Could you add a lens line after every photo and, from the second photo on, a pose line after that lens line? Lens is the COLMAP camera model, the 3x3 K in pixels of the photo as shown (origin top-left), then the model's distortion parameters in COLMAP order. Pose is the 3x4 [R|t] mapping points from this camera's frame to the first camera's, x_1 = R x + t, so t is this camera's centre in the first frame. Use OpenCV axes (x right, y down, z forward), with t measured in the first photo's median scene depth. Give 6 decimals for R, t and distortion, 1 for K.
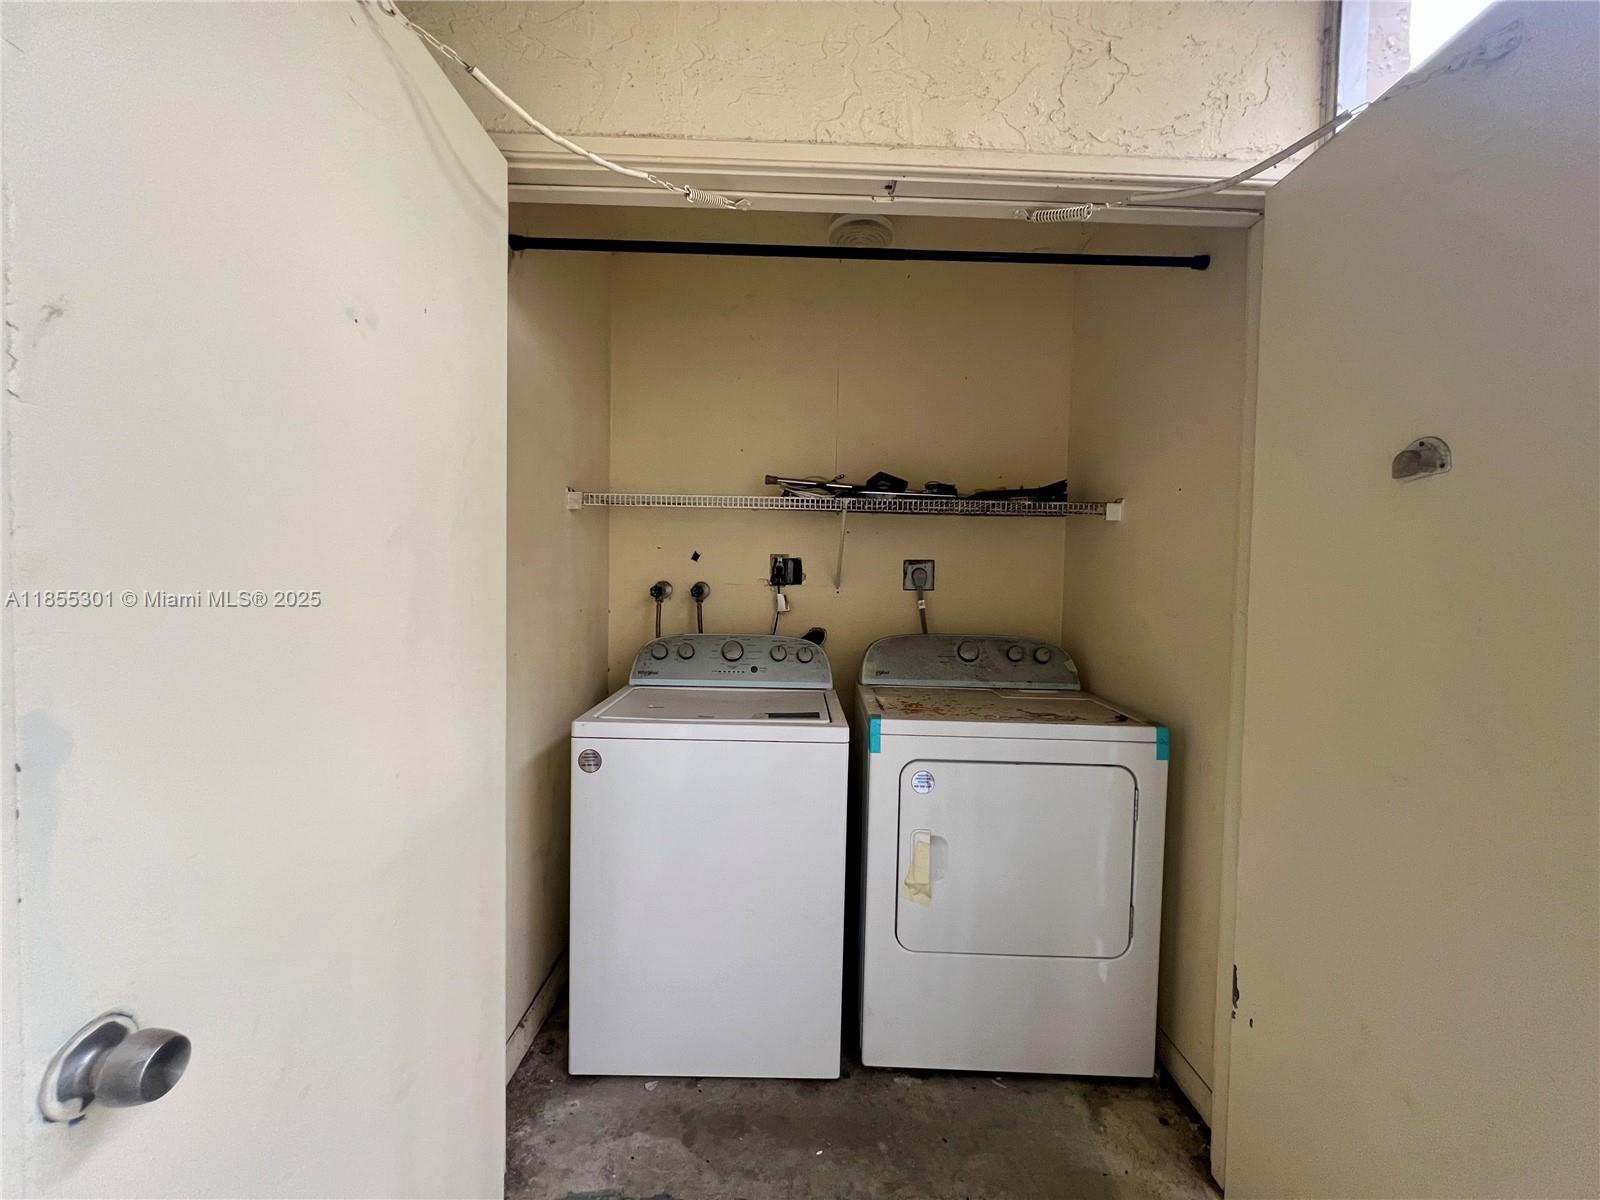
lens RADIAL K [[637.5, 0, 798.5], [0, 637.5, 601.1], [0, 0, 1]] dist [-0.002283, -0.000283]
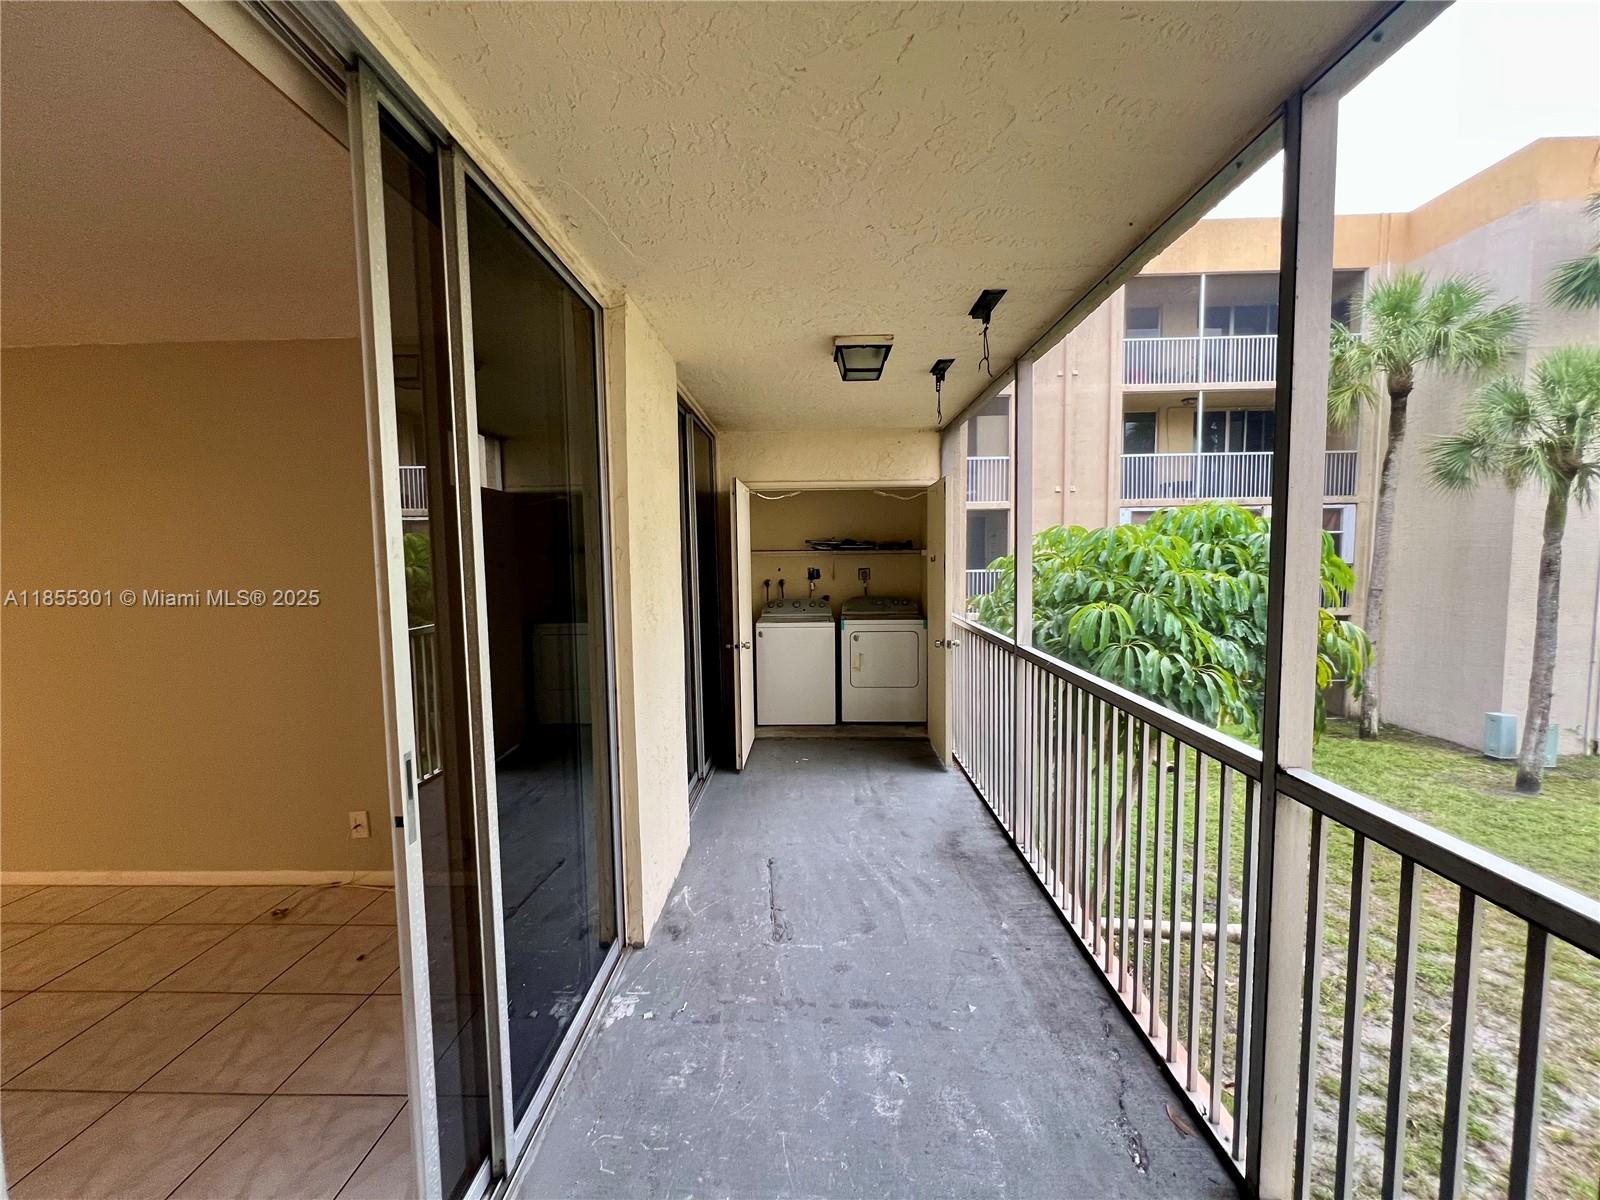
lens RADIAL K [[637.5, 0, 798.5], [0, 637.5, 601.1], [0, 0, 1]] dist [-0.002283, -0.000283]
pose [[0.999085, -0.029605, -0.030859, -0.005033], [0.030856, 0.998686, 0.040907, -0.048442], [0.029608, -0.041822, 0.998686, -1.799548]]
